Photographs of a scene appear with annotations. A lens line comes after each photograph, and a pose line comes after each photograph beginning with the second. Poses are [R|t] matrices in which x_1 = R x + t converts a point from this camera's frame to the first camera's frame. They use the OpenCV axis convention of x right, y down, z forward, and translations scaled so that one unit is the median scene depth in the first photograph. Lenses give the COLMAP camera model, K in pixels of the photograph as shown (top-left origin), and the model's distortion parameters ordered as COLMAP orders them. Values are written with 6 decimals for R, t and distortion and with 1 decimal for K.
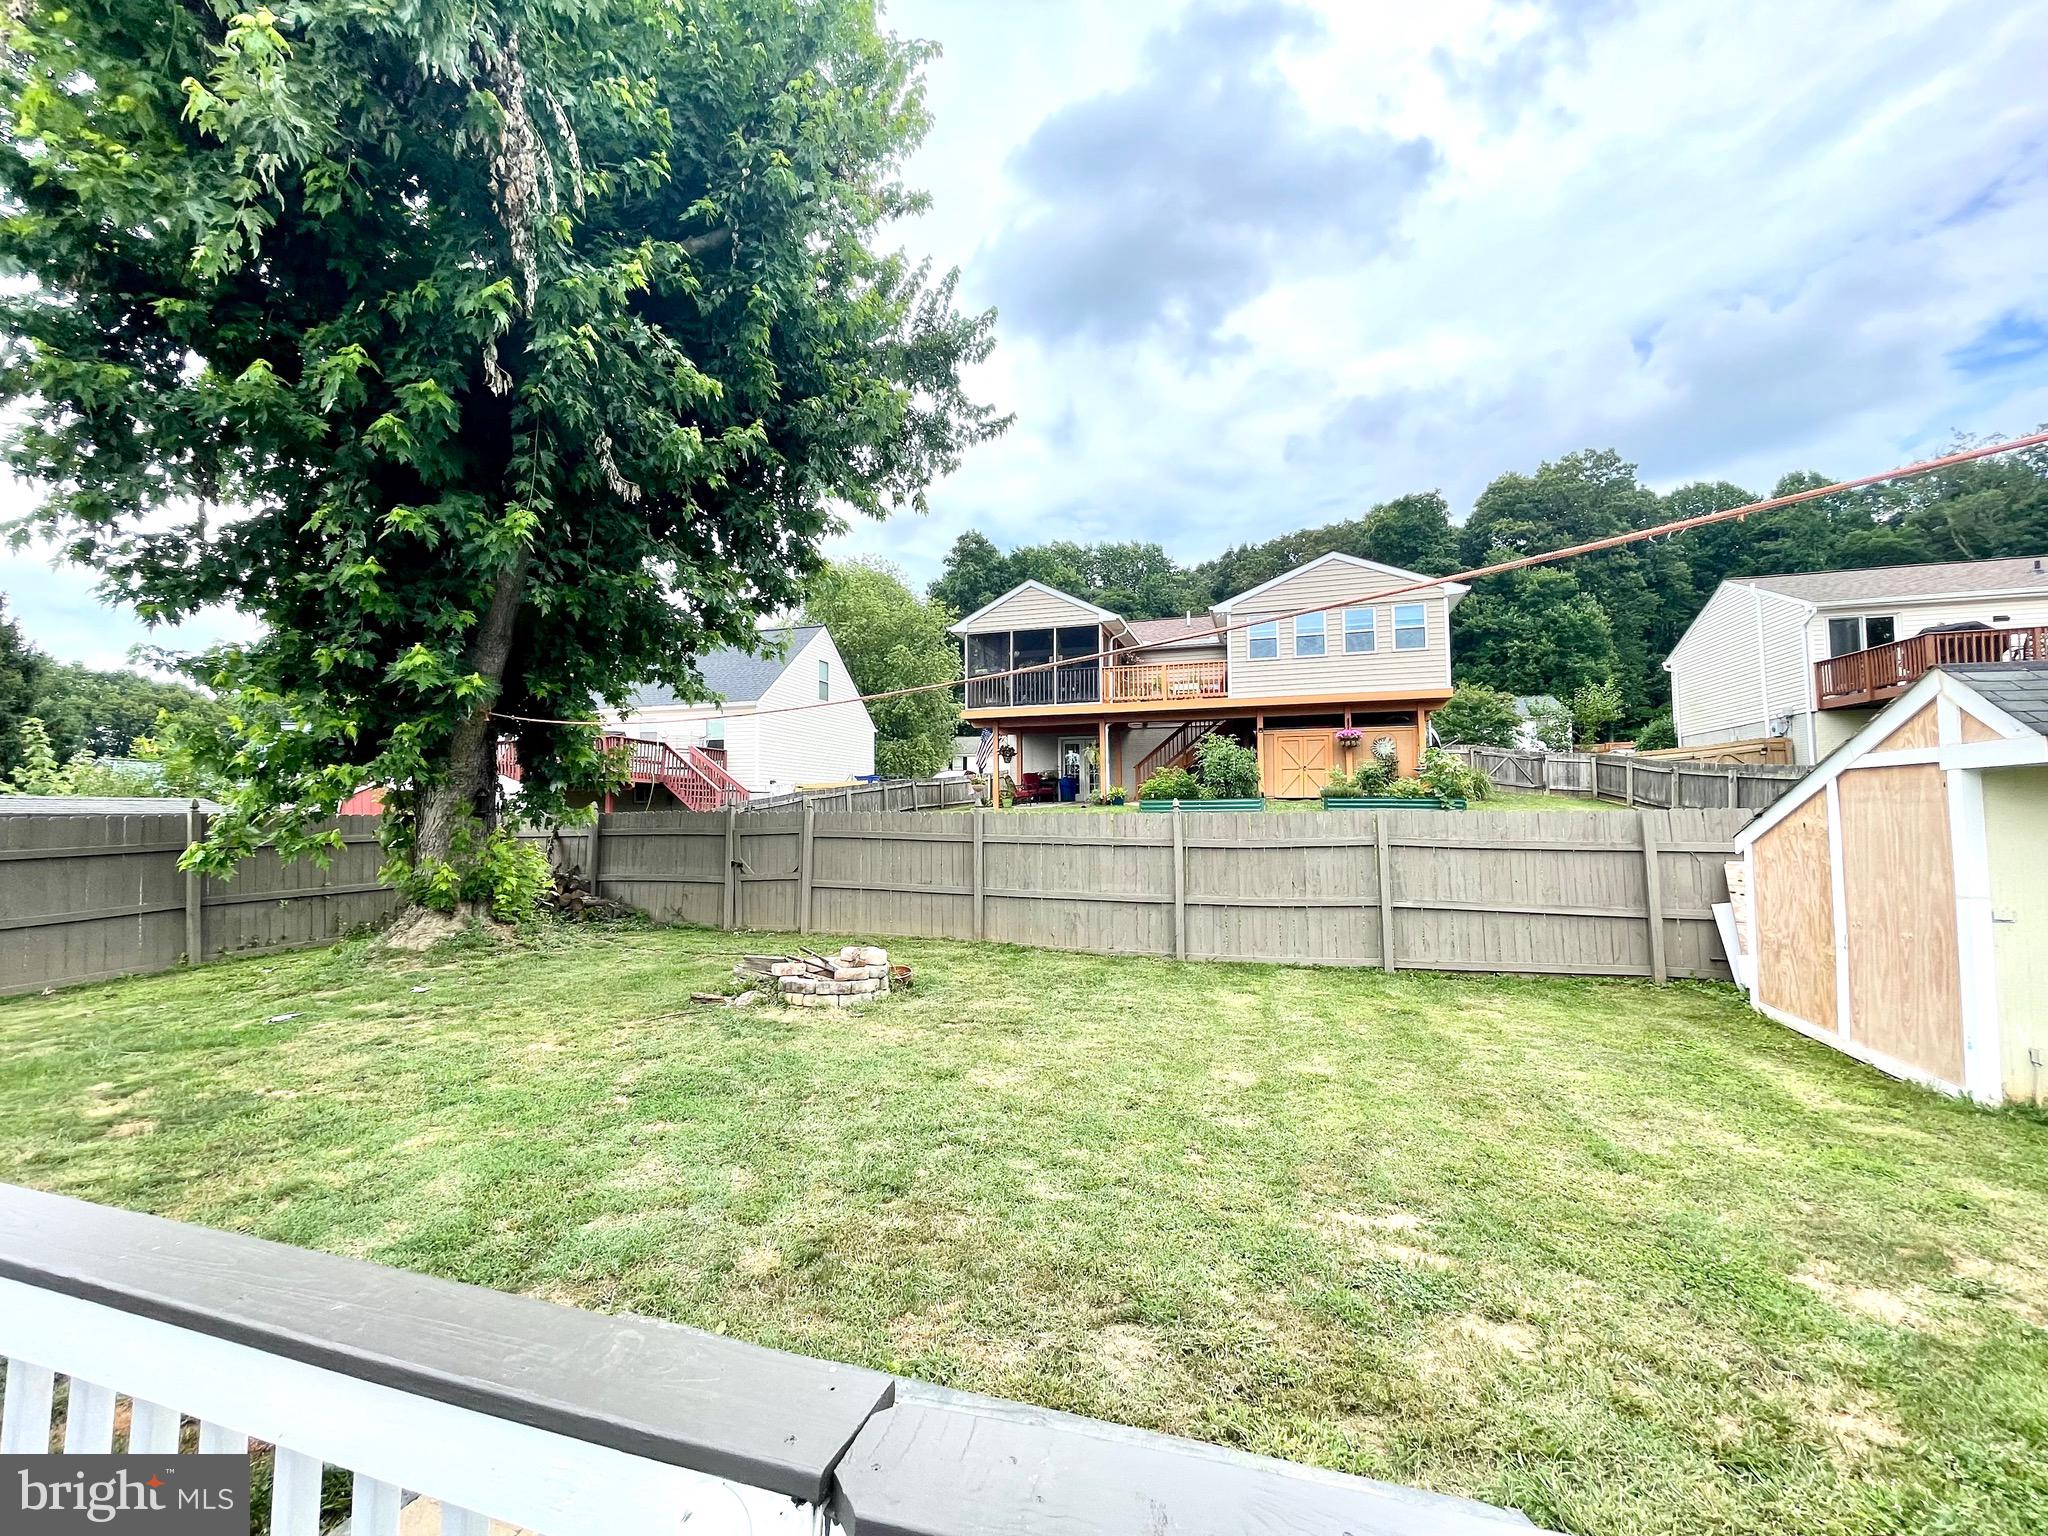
lens RADIAL K [[833.3, 0, 1025.3], [0, 833.3, 772.0], [0, 0, 1]] dist [-0.012938, 0.006907]
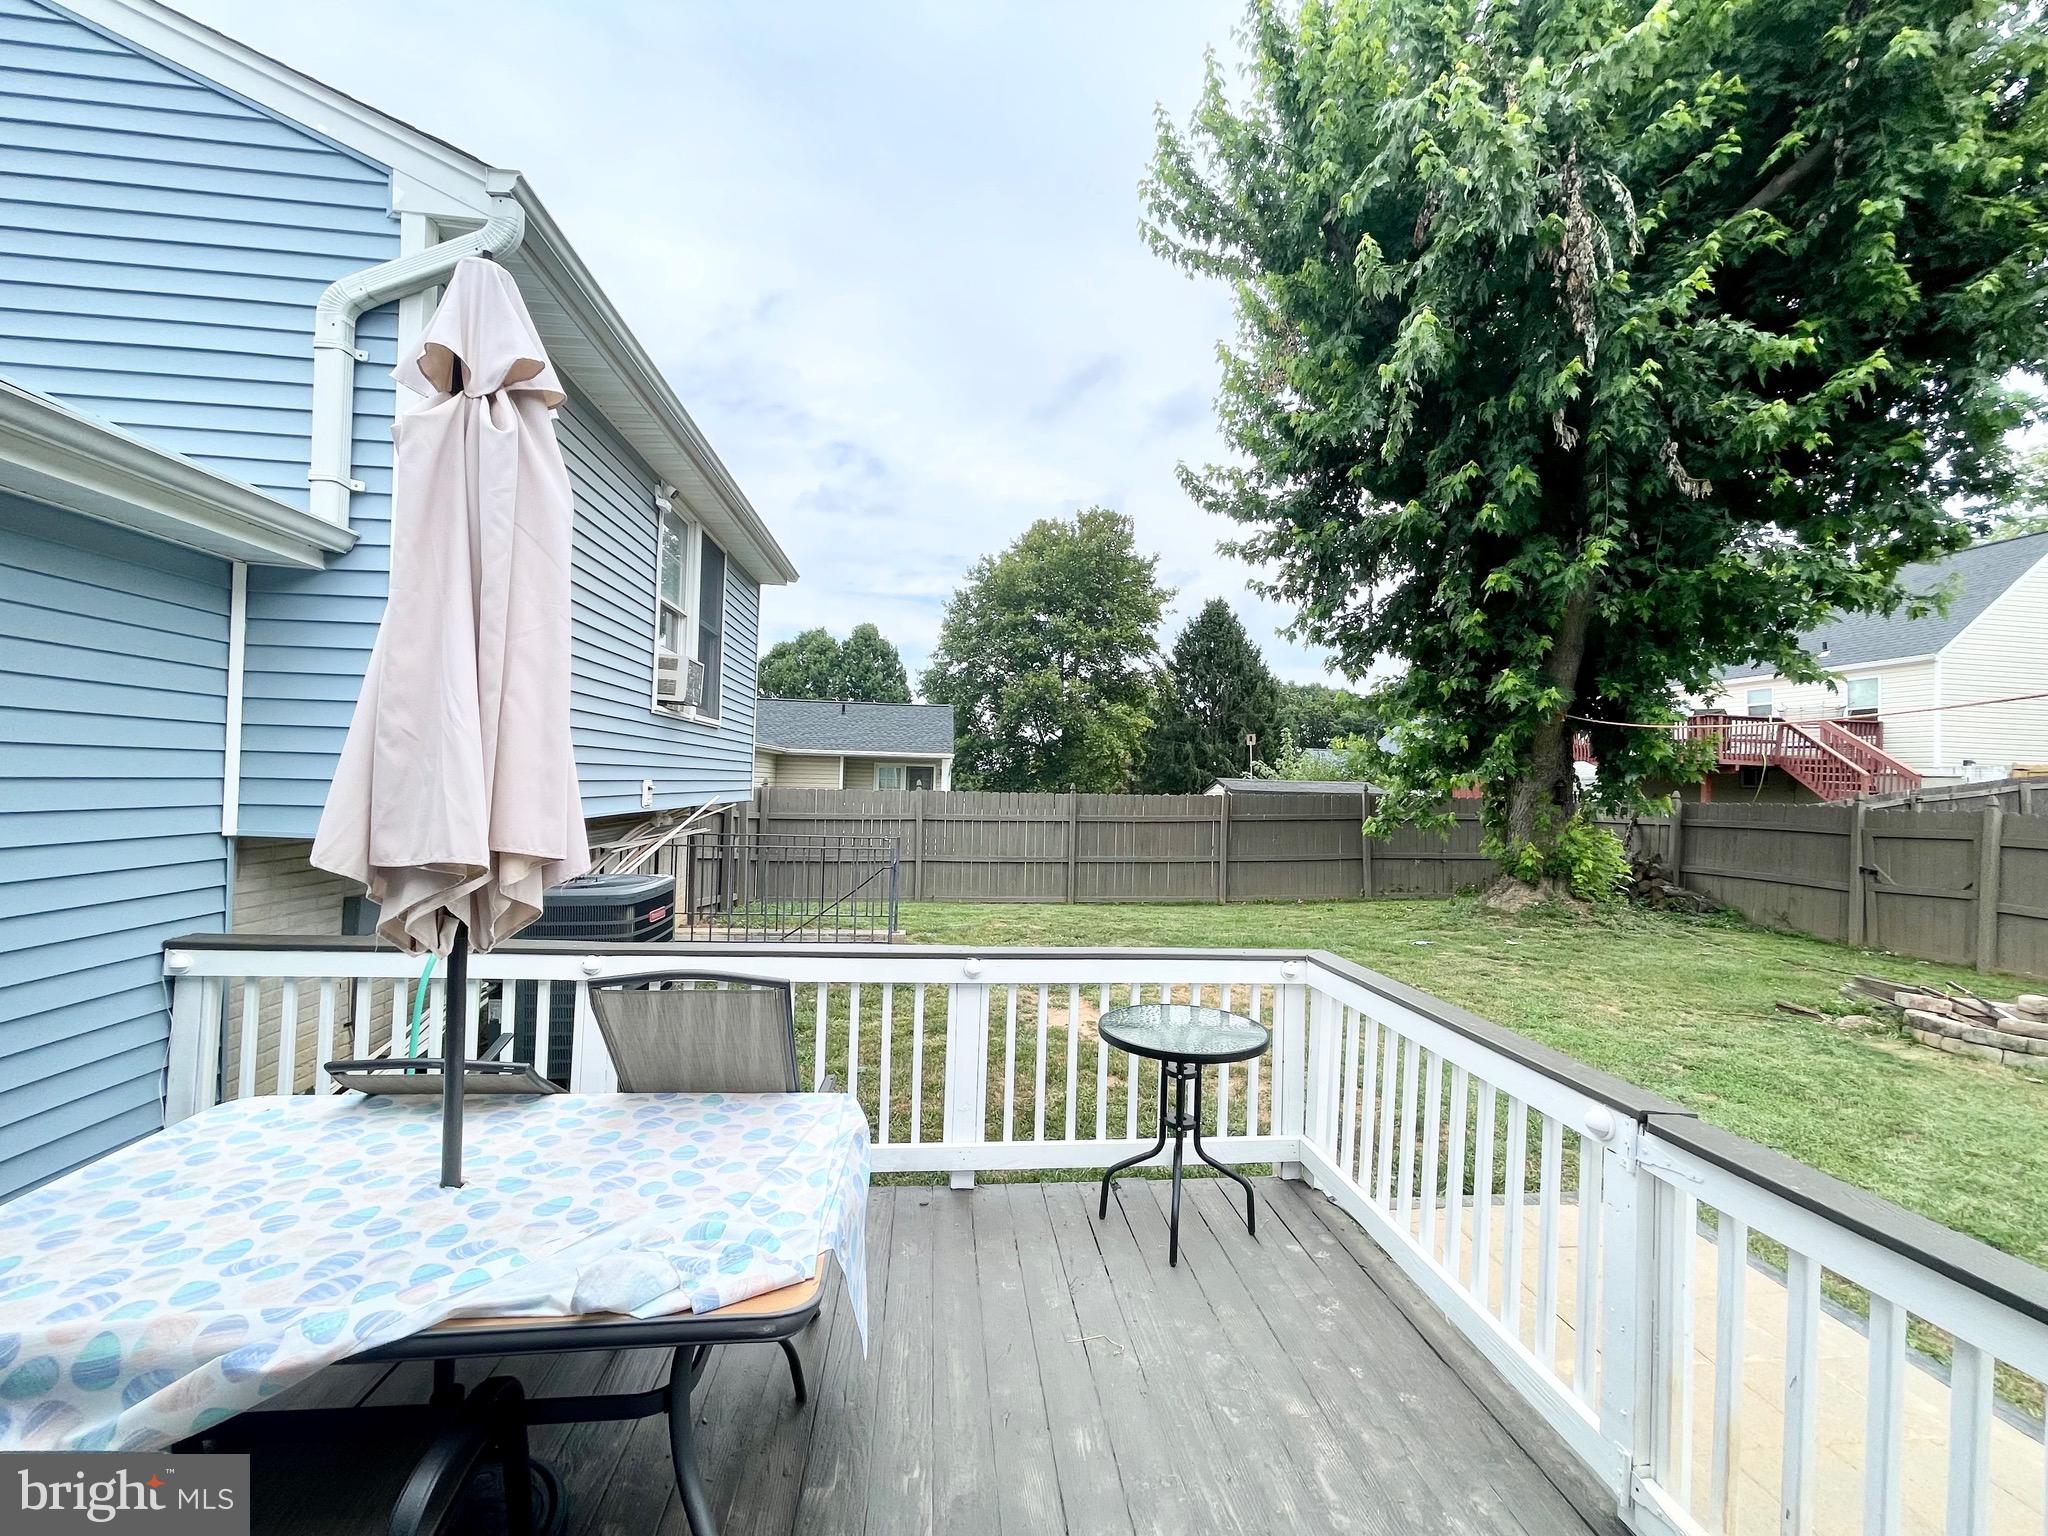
lens RADIAL K [[833.3, 0, 1025.3], [0, 833.3, 772.0], [0, 0, 1]] dist [-0.012938, 0.006907]
pose [[0.398356, 0.002842, -0.917227, 0.110645], [0.021868, 0.999682, 0.012595, -0.023798], [0.916970, -0.025075, 0.398167, -0.144863]]
